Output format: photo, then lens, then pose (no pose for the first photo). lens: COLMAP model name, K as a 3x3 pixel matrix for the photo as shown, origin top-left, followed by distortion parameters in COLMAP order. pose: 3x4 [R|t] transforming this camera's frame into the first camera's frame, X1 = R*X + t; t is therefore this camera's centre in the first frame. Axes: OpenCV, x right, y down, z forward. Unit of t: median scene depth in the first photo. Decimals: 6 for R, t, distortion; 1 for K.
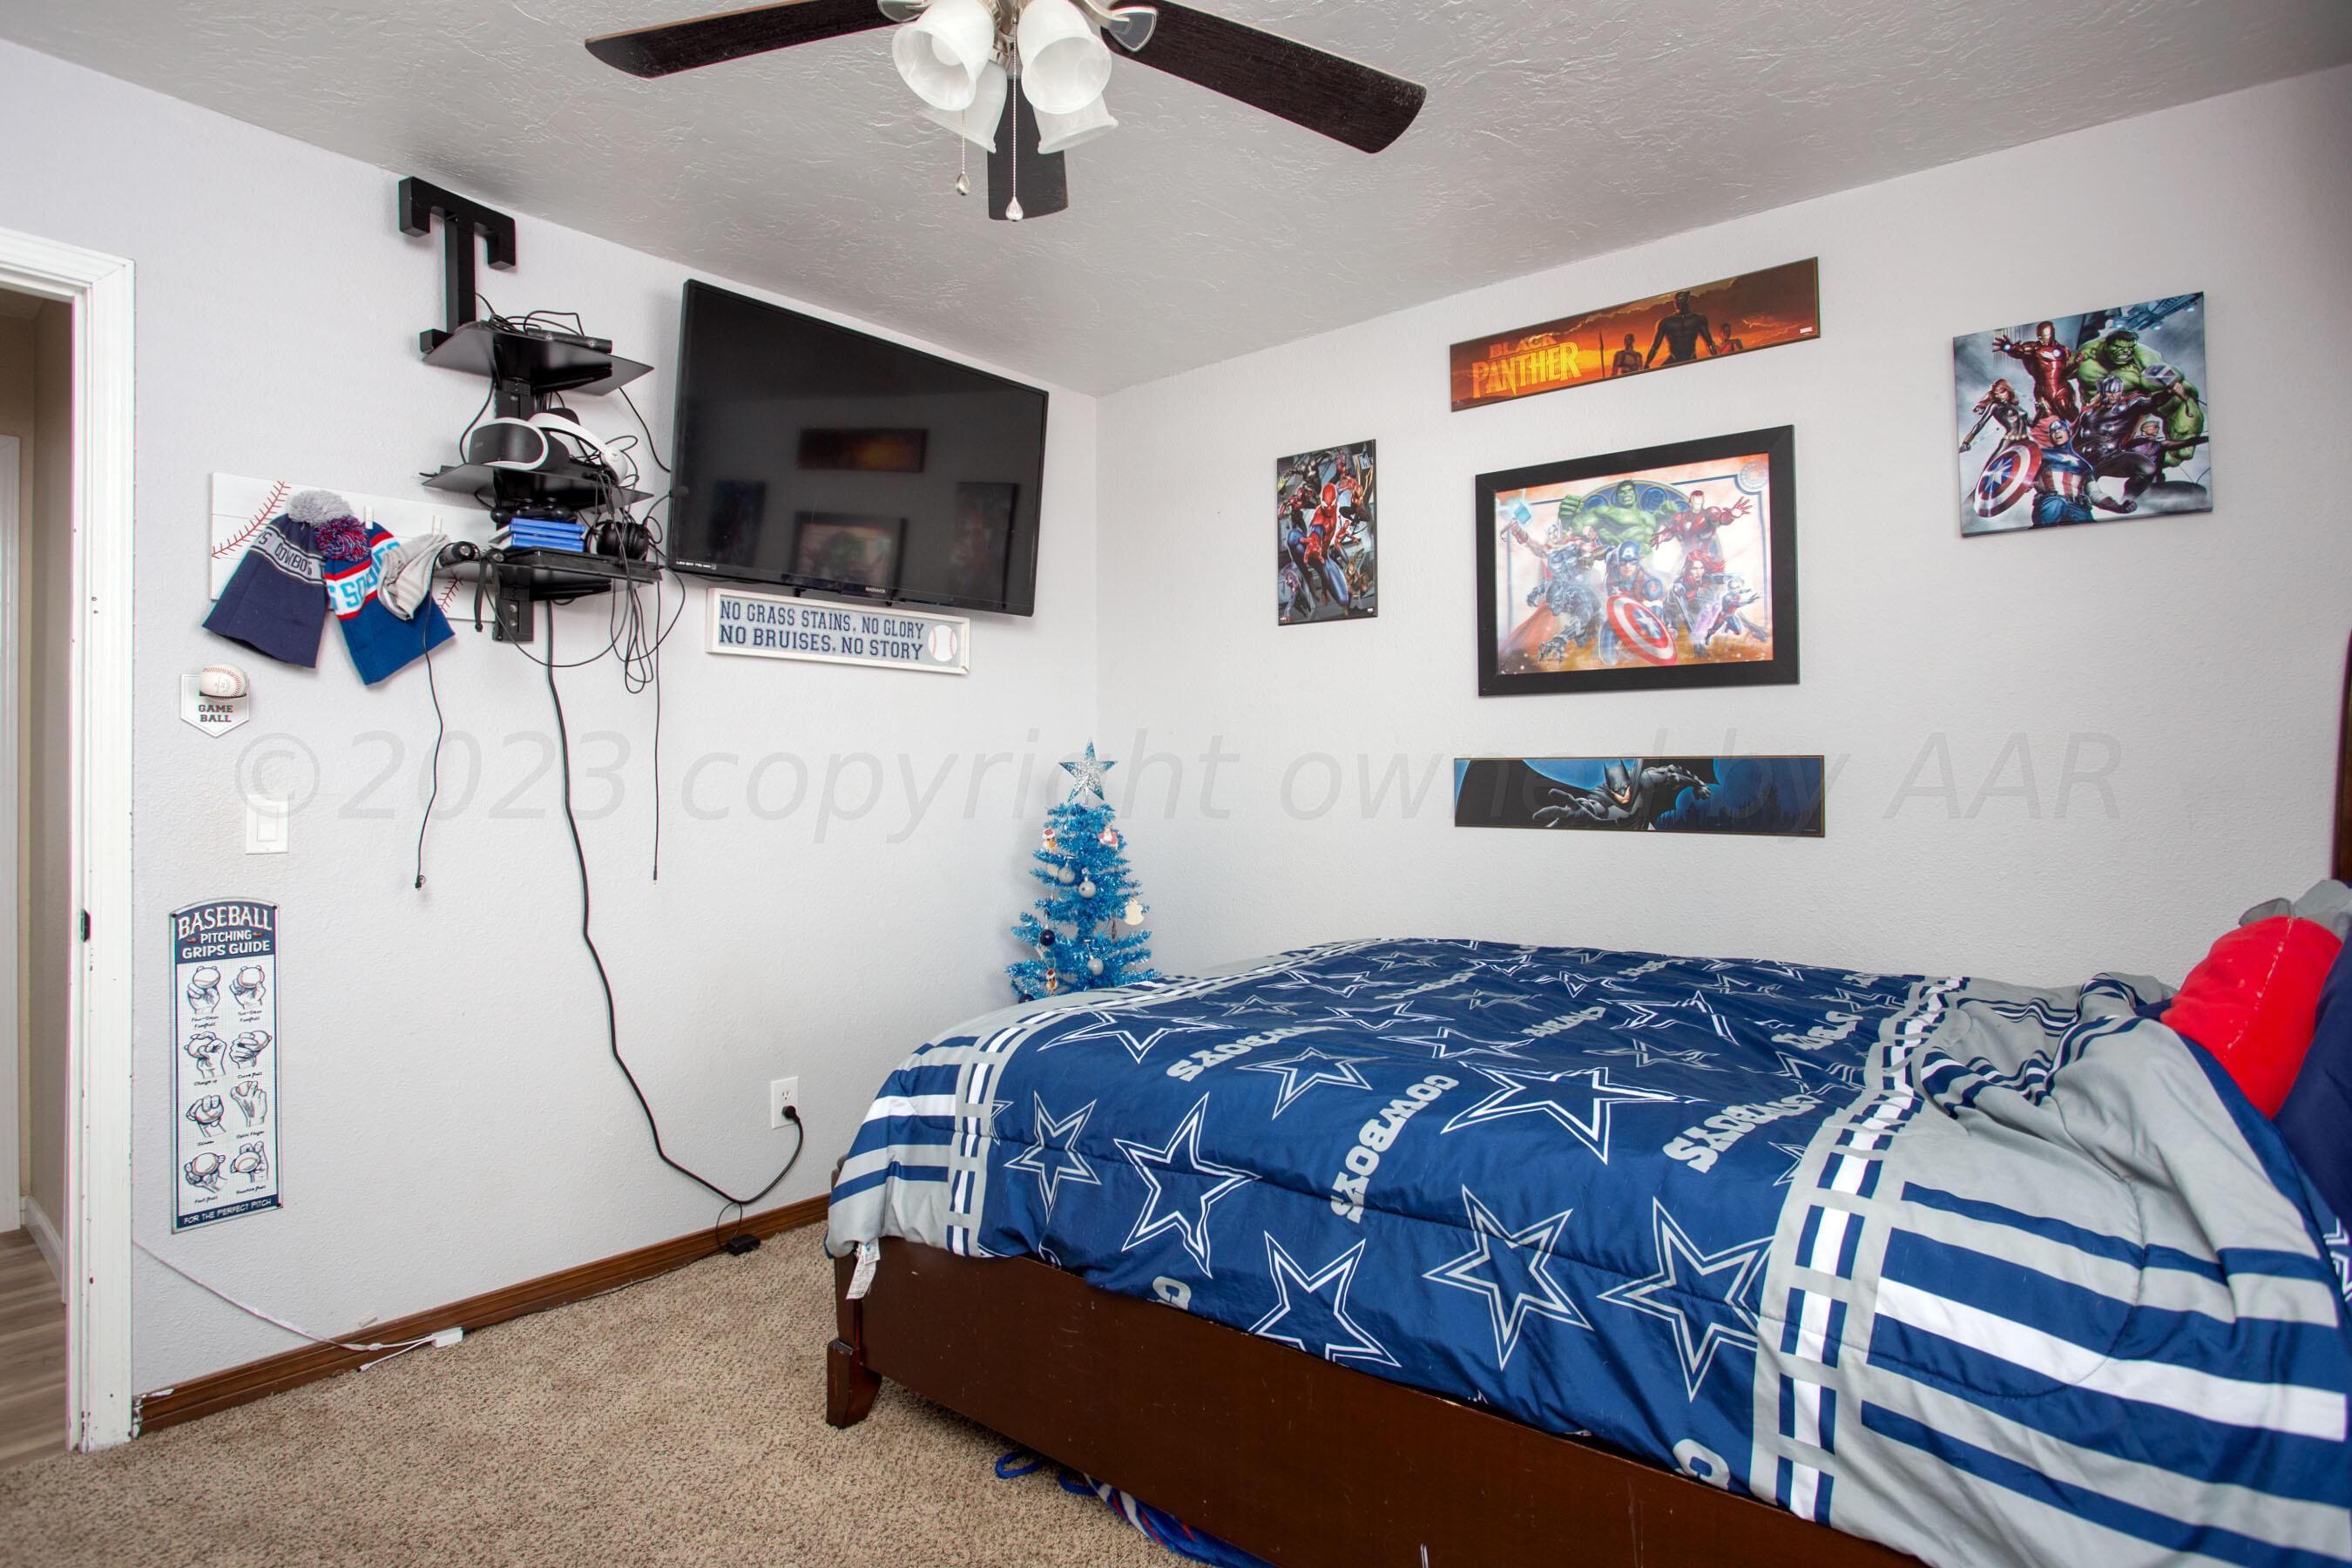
lens RADIAL K [[1229.0, 0, 1178.3], [0, 1229.0, 808.7], [0, 0, 1]] dist [-0.055440, 0.001091]
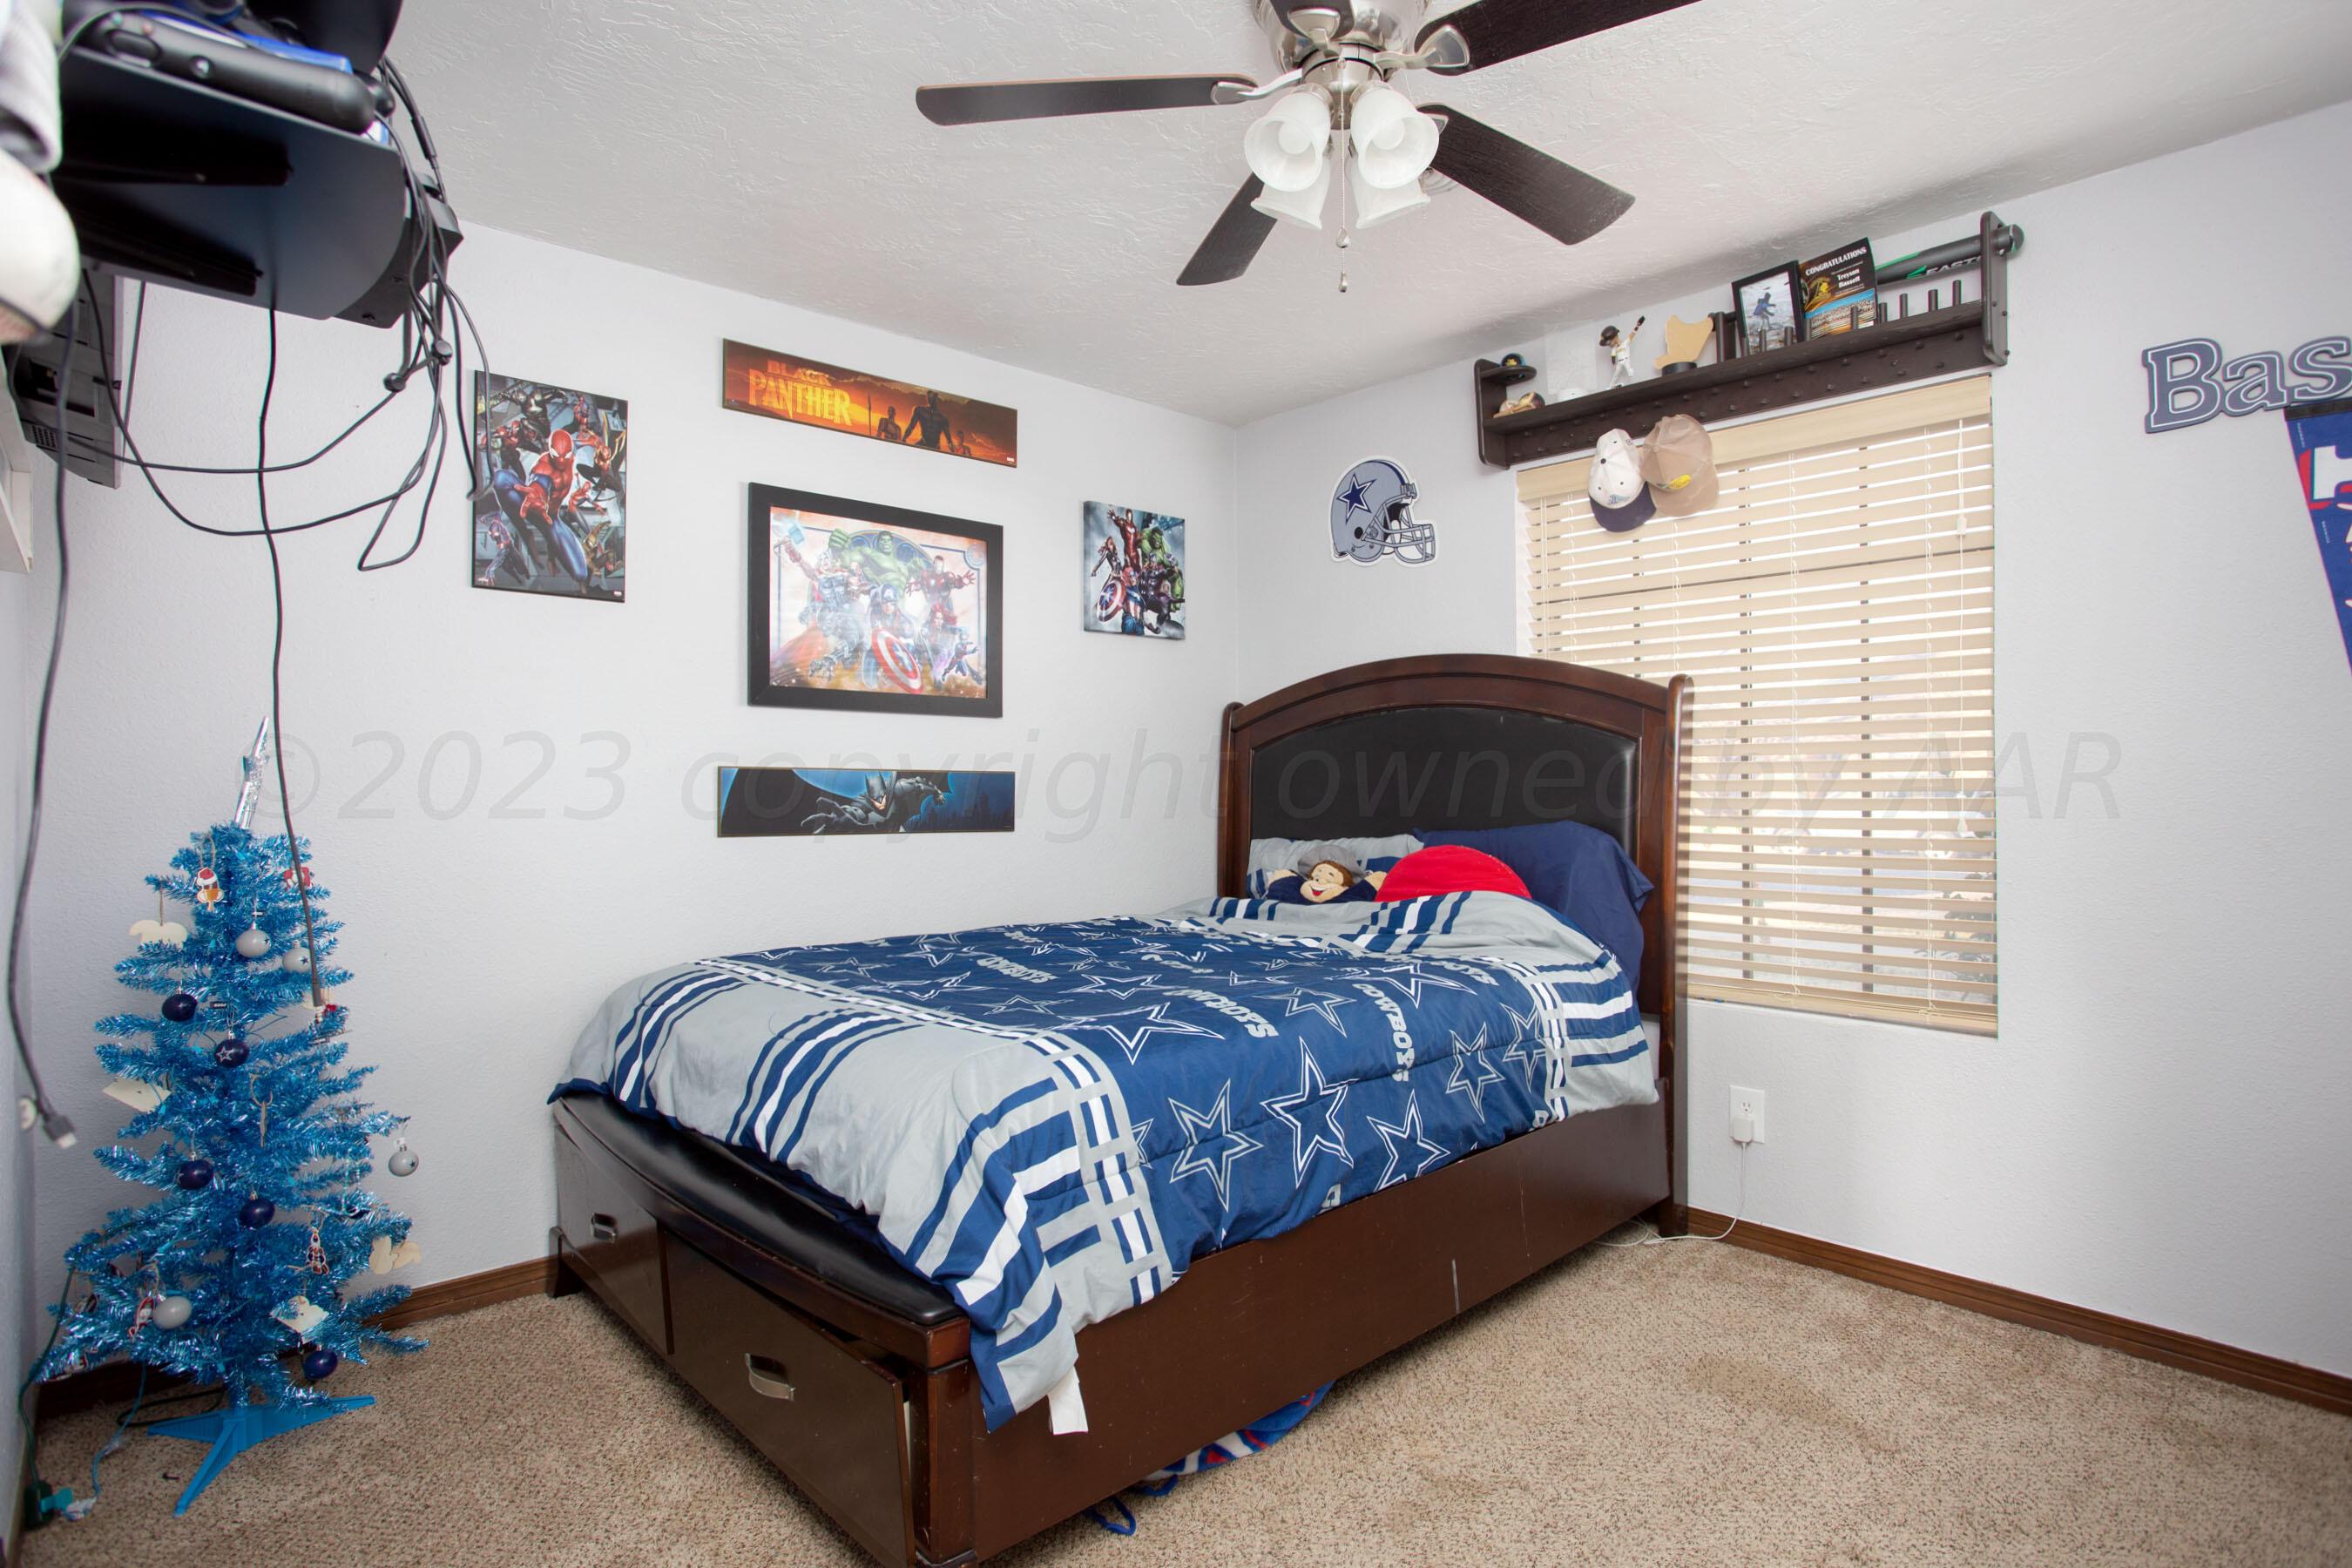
lens RADIAL K [[1219.5, 0, 1176.0], [0, 1219.5, 784.0], [0, 0, 1]] dist [-0.032528, 0.000106]
pose [[0.132959, 0.006268, 0.991102, -0.753991], [0.024832, 0.999645, -0.009653, -0.010821], [-0.990810, 0.025894, 0.132756, 0.586355]]
